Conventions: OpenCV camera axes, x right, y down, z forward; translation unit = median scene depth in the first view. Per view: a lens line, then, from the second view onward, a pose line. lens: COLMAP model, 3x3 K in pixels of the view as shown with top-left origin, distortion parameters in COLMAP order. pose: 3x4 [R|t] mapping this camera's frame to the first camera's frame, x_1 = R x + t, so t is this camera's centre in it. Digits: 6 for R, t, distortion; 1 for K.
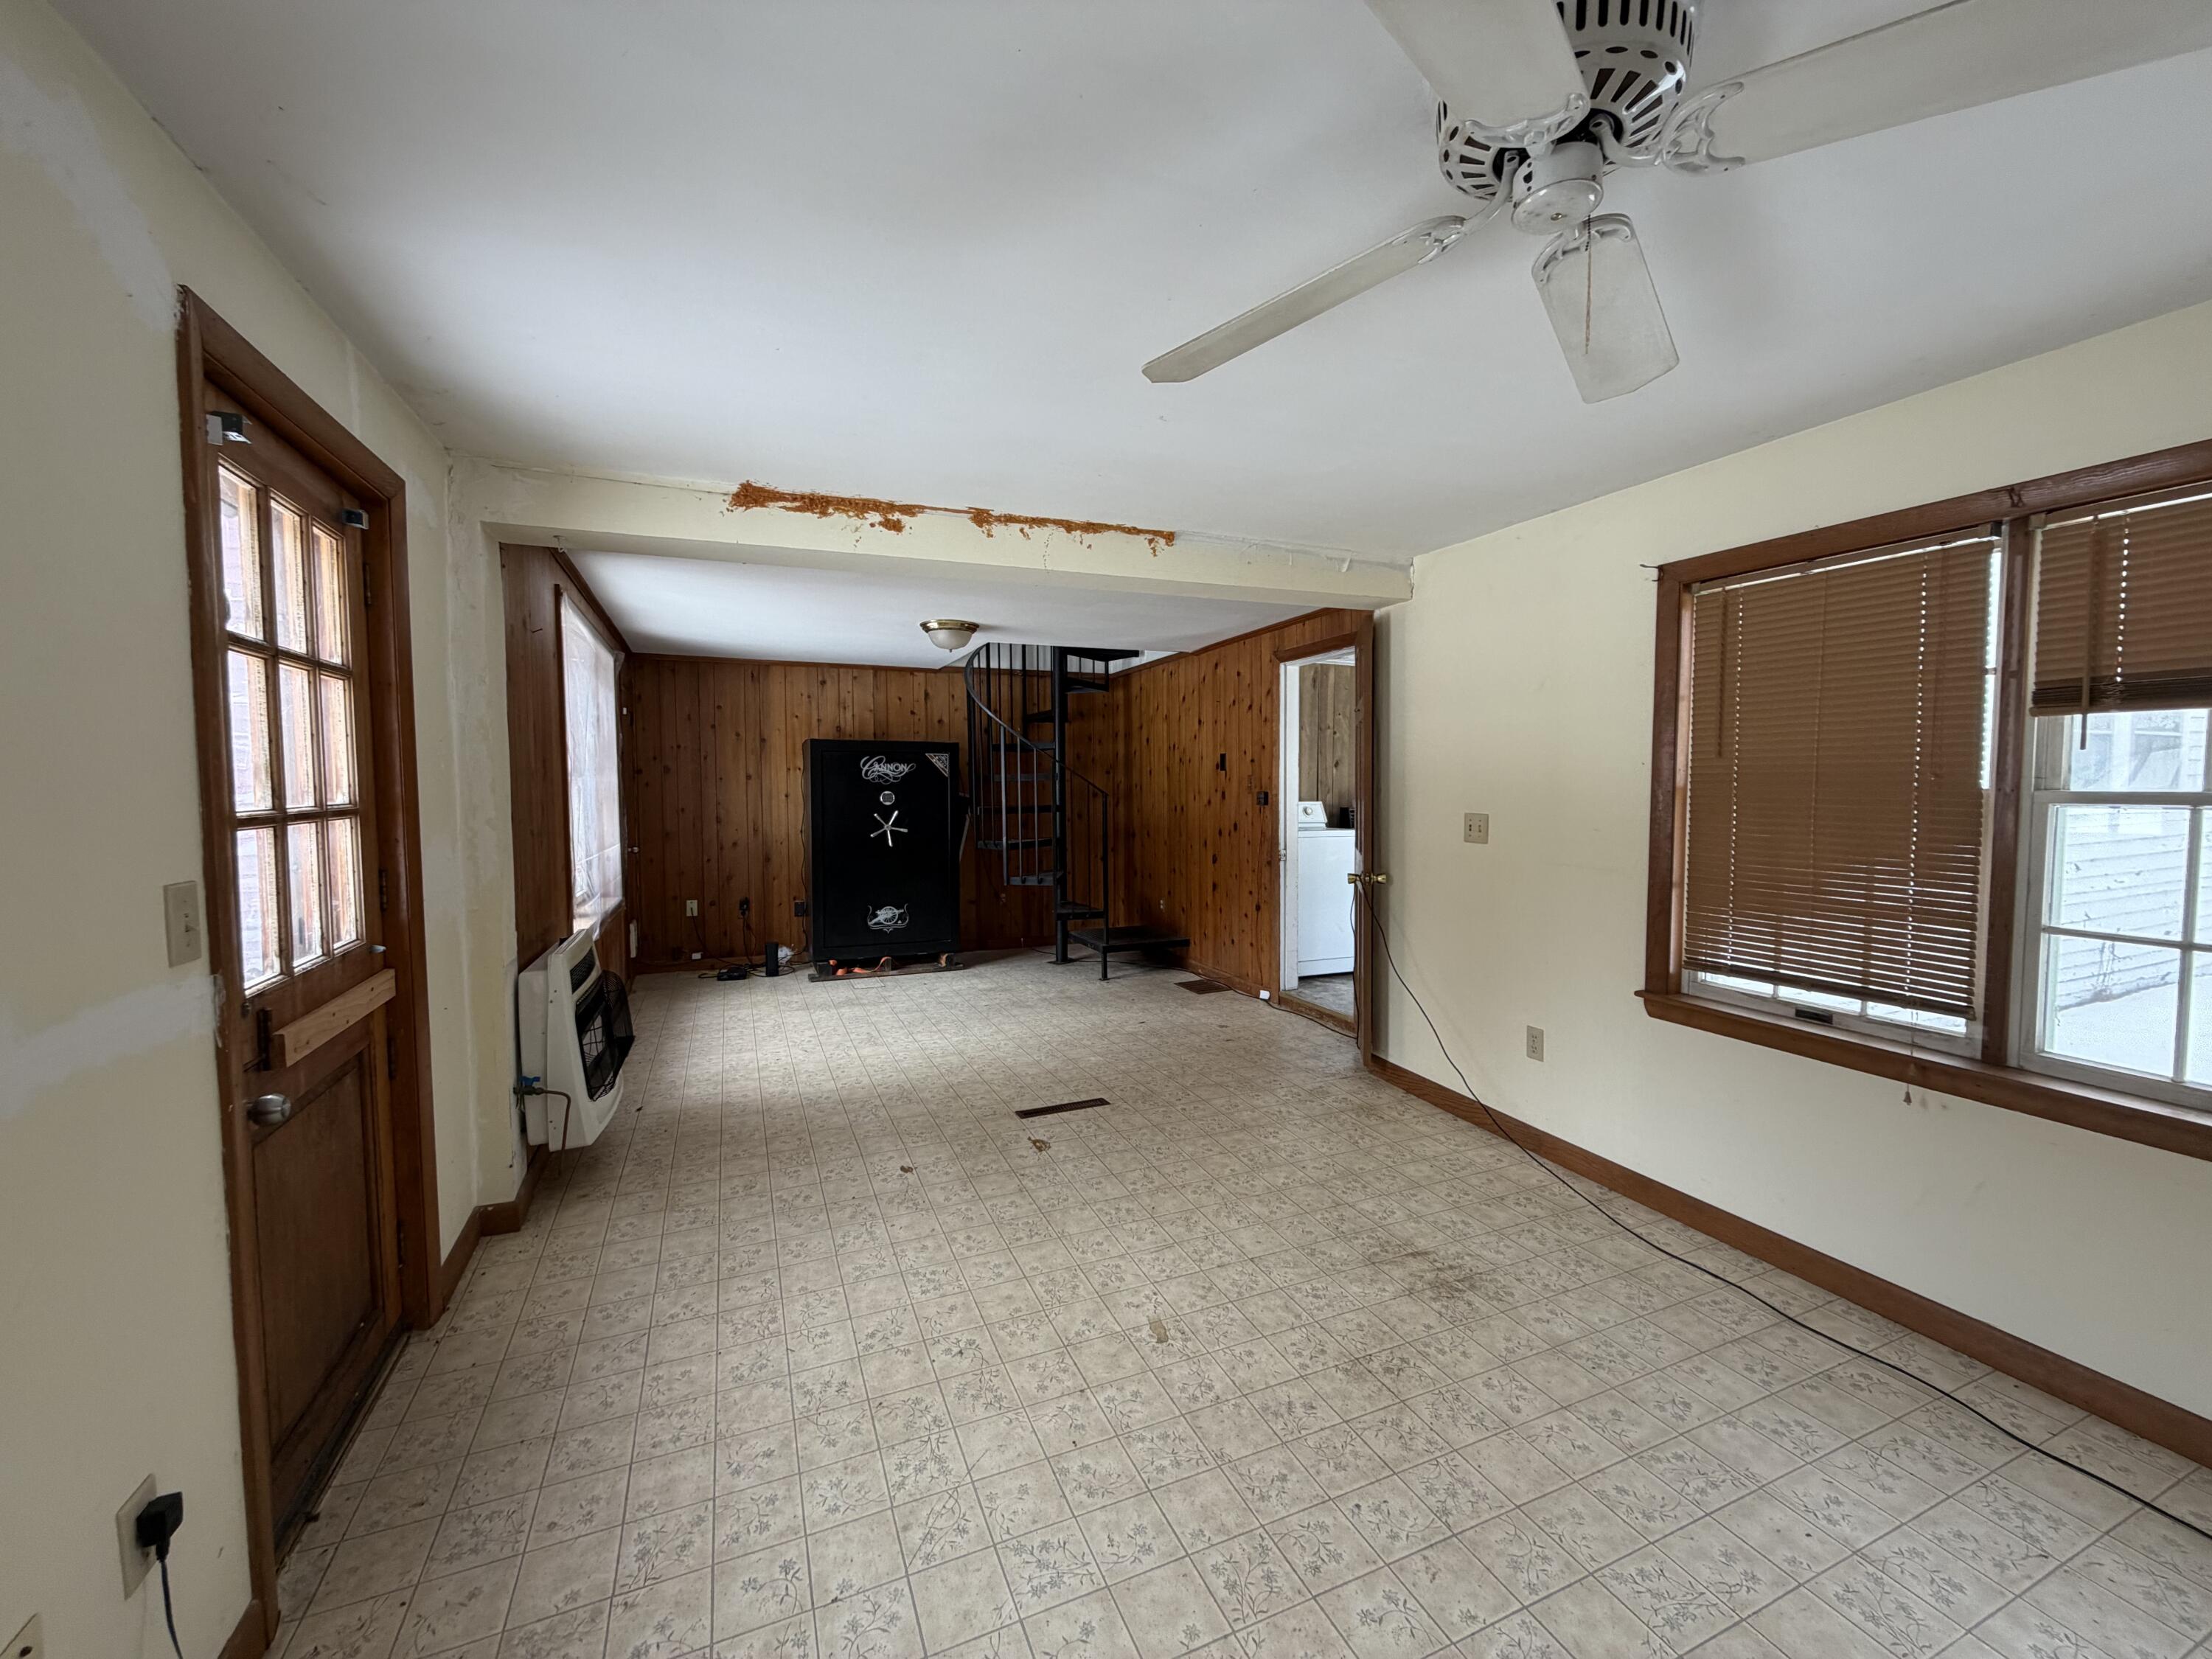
lens RADIAL K [[877.7, 0, 1102.1], [0, 877.7, 829.6], [0, 0, 1]] dist [-0.000158, -0.000003]
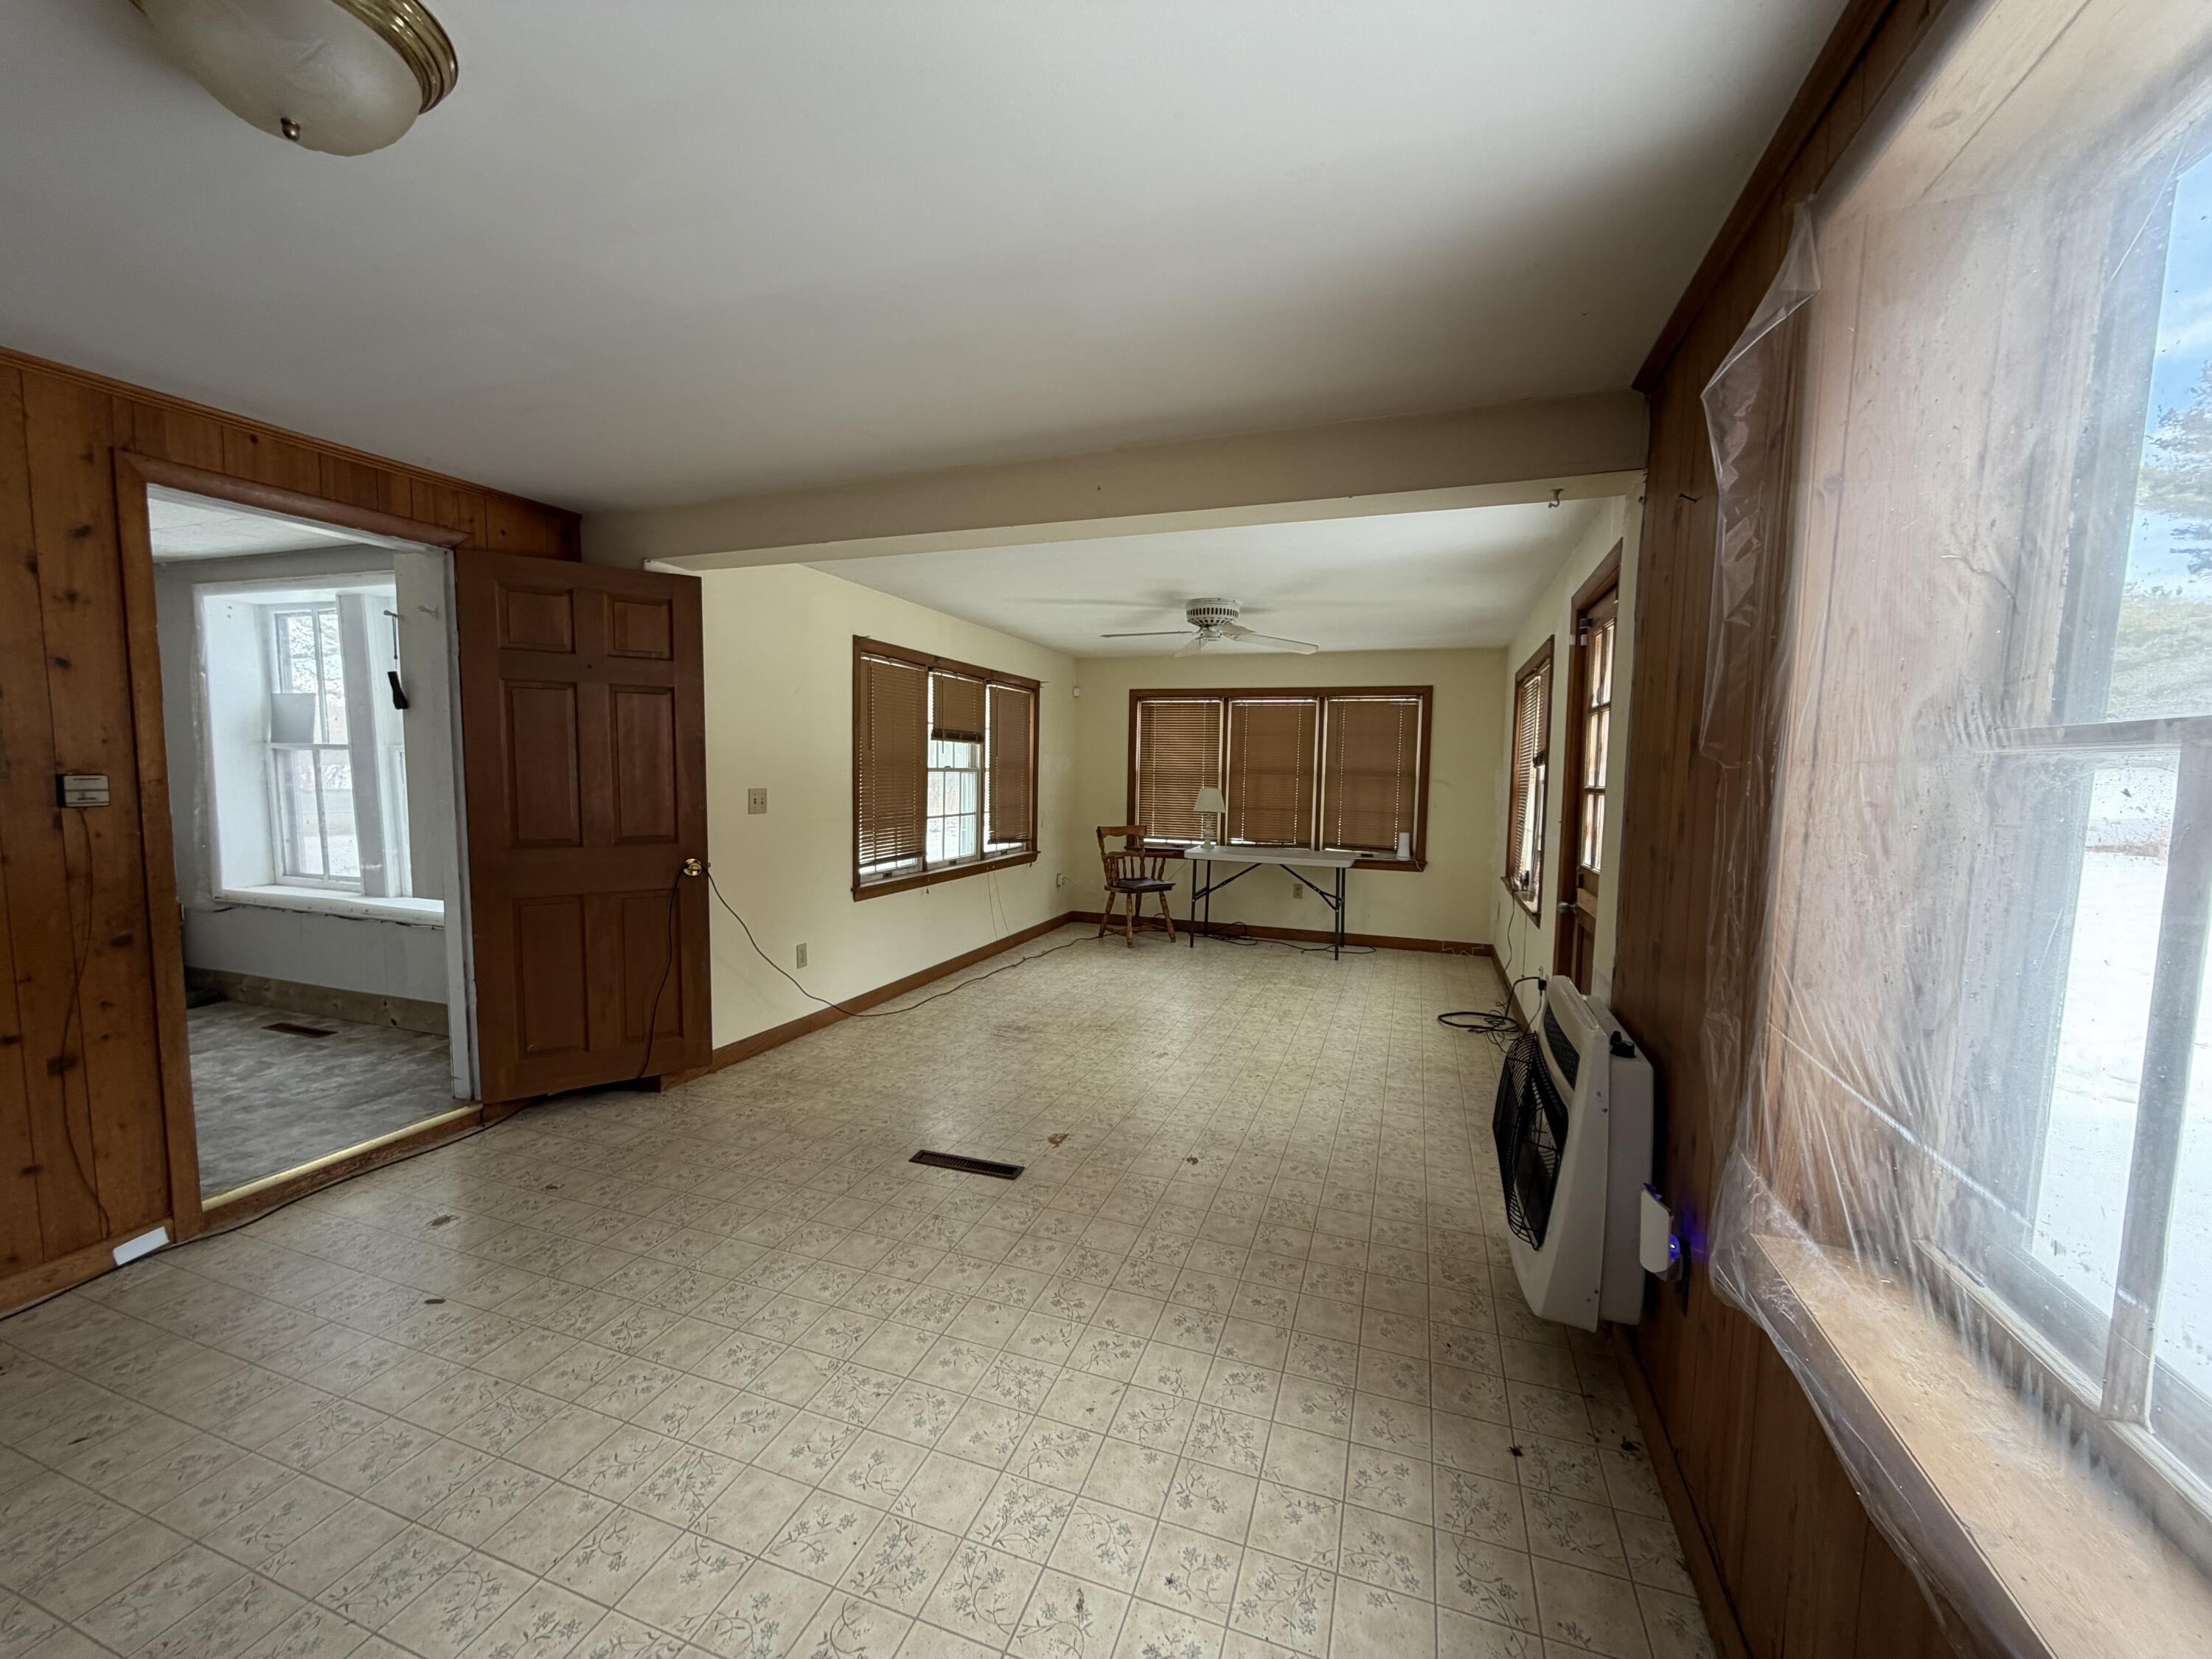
lens RADIAL K [[877.7, 0, 1102.5], [0, 877.7, 830.8], [0, 0, 1]] dist [-0.000158, -0.000003]
pose [[-0.735285, -0.059225, 0.675166, -0.823588], [0.022670, 0.993468, 0.111836, -0.096697], [-0.677379, 0.097538, -0.729139, 1.821760]]
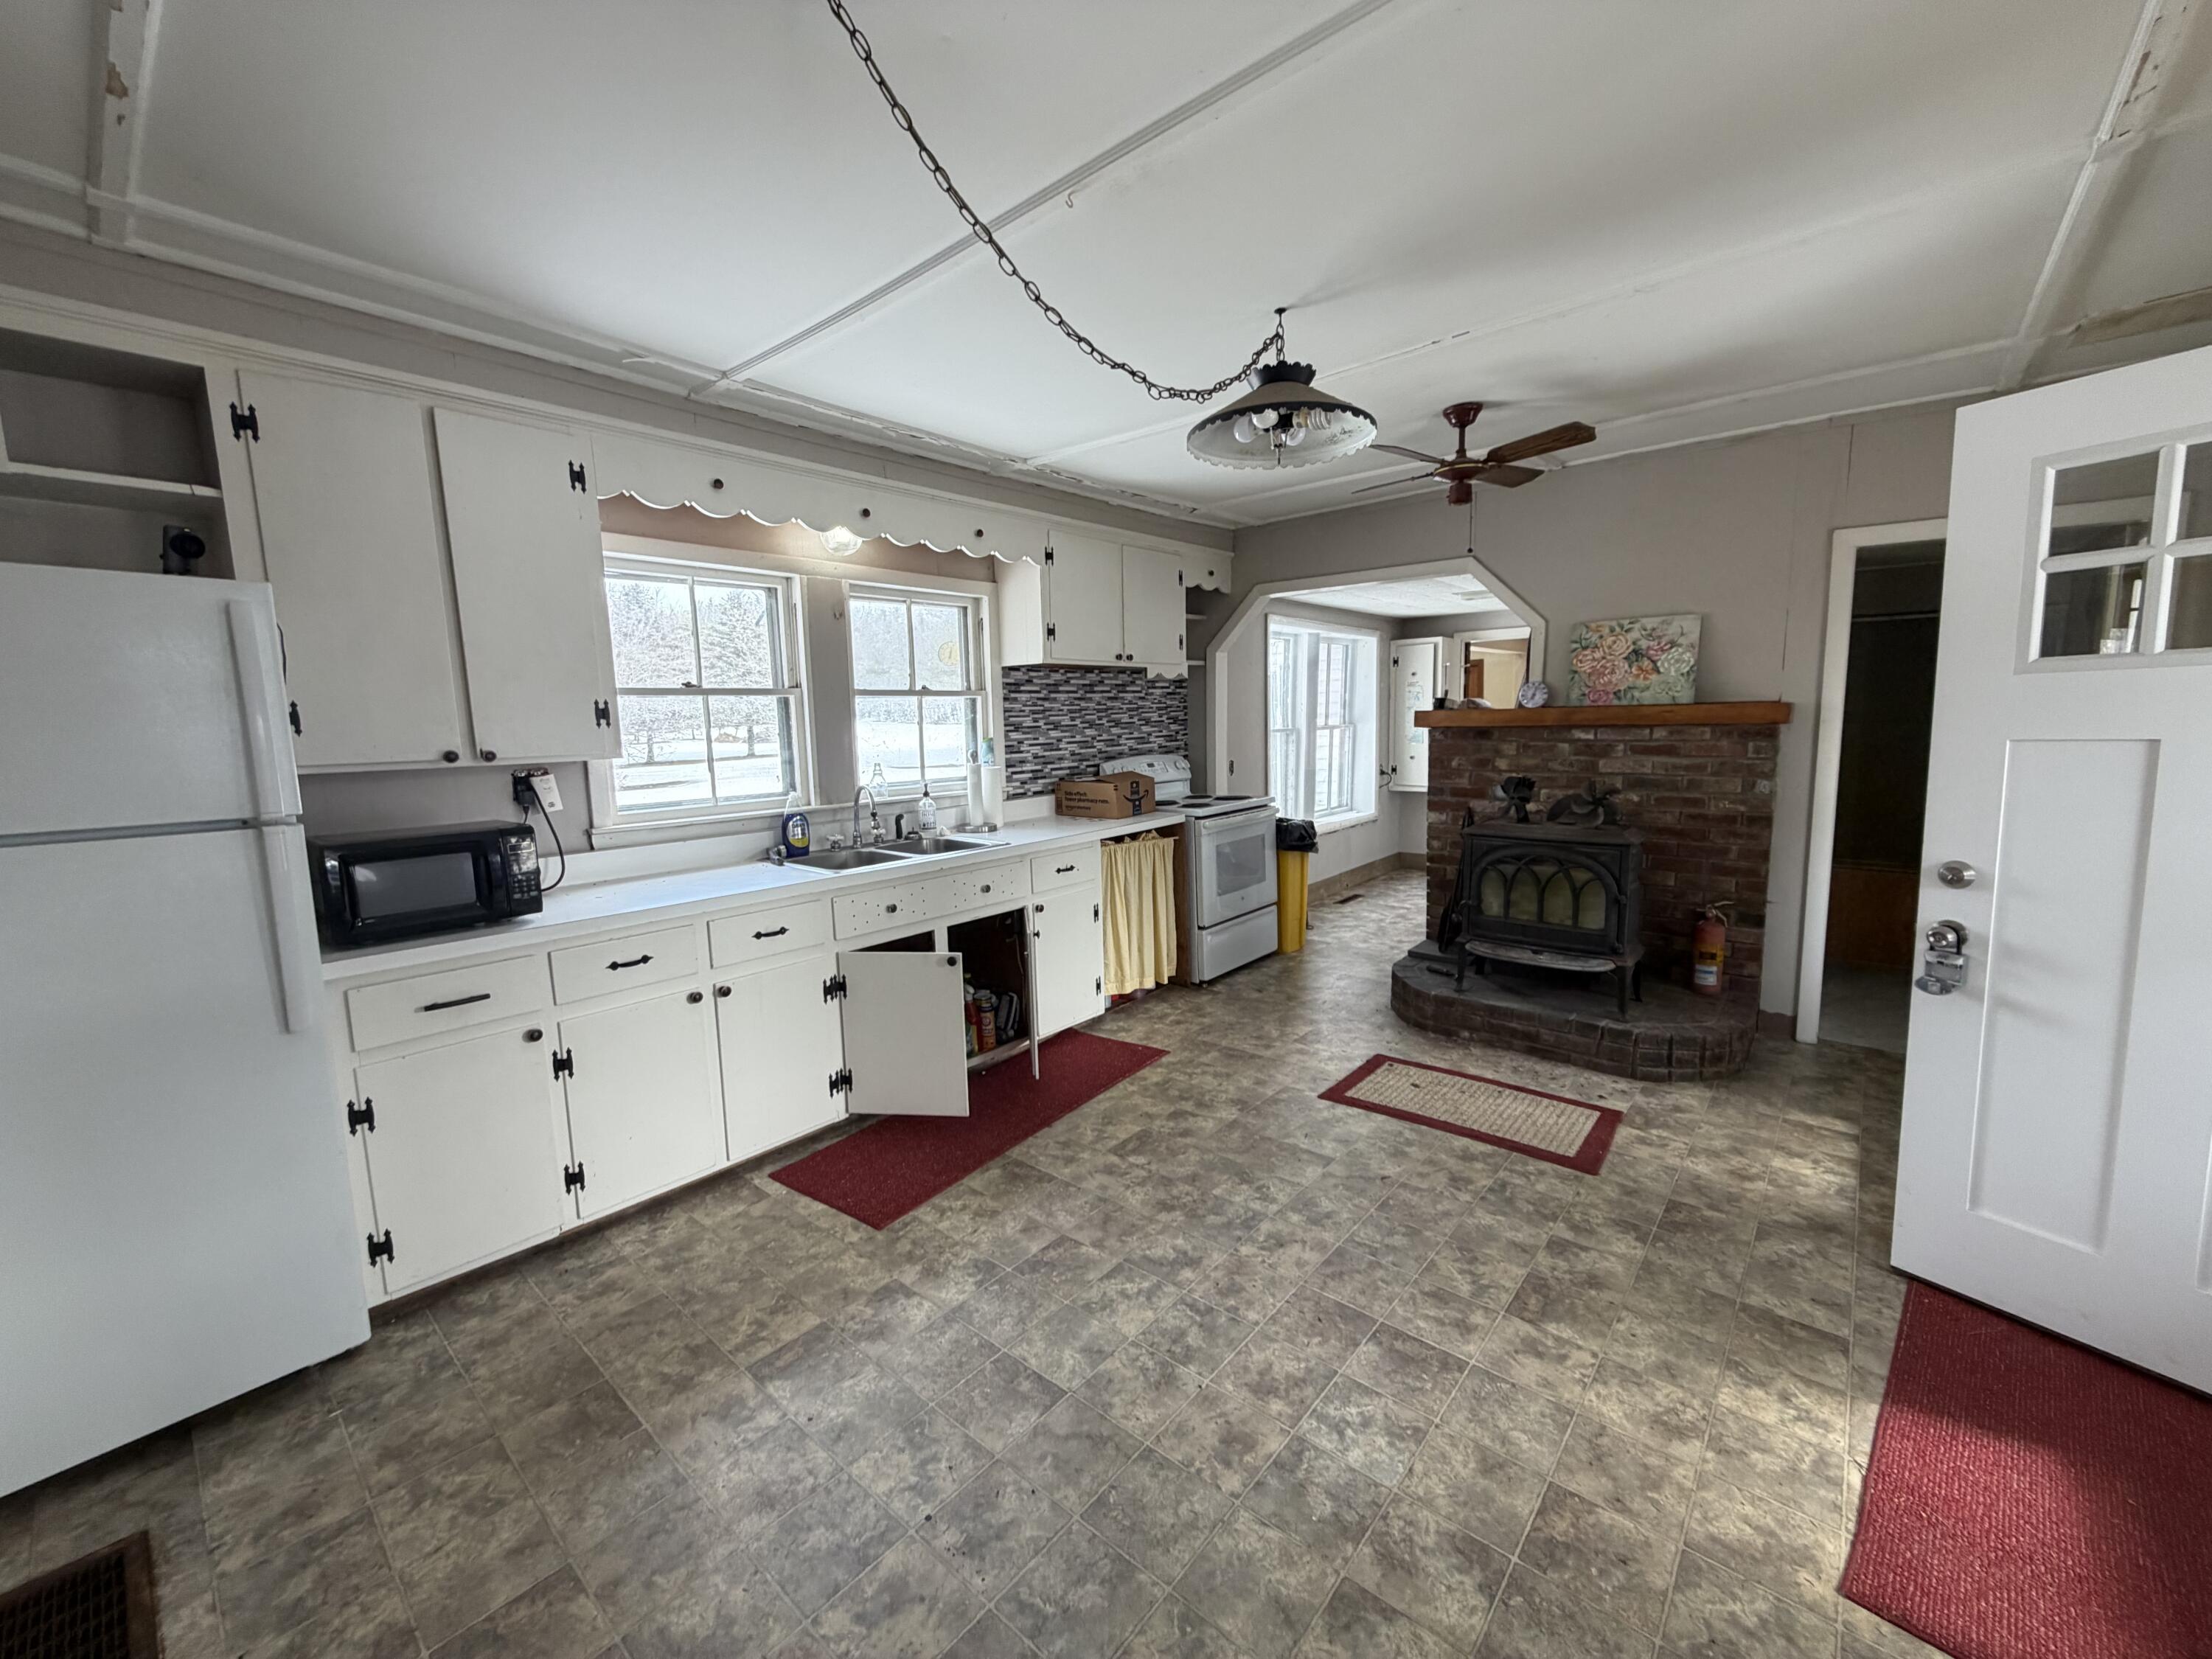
lens RADIAL K [[877.7, 0, 1101.9], [0, 877.7, 830.6], [0, 0, 1]] dist [-0.000158, -0.000003]
pose [[-0.894047, 0.099999, -0.436669, 1.172913], [0.023769, 0.983983, 0.176672, -0.176673], [0.447342, 0.147574, -0.882104, 2.371492]]
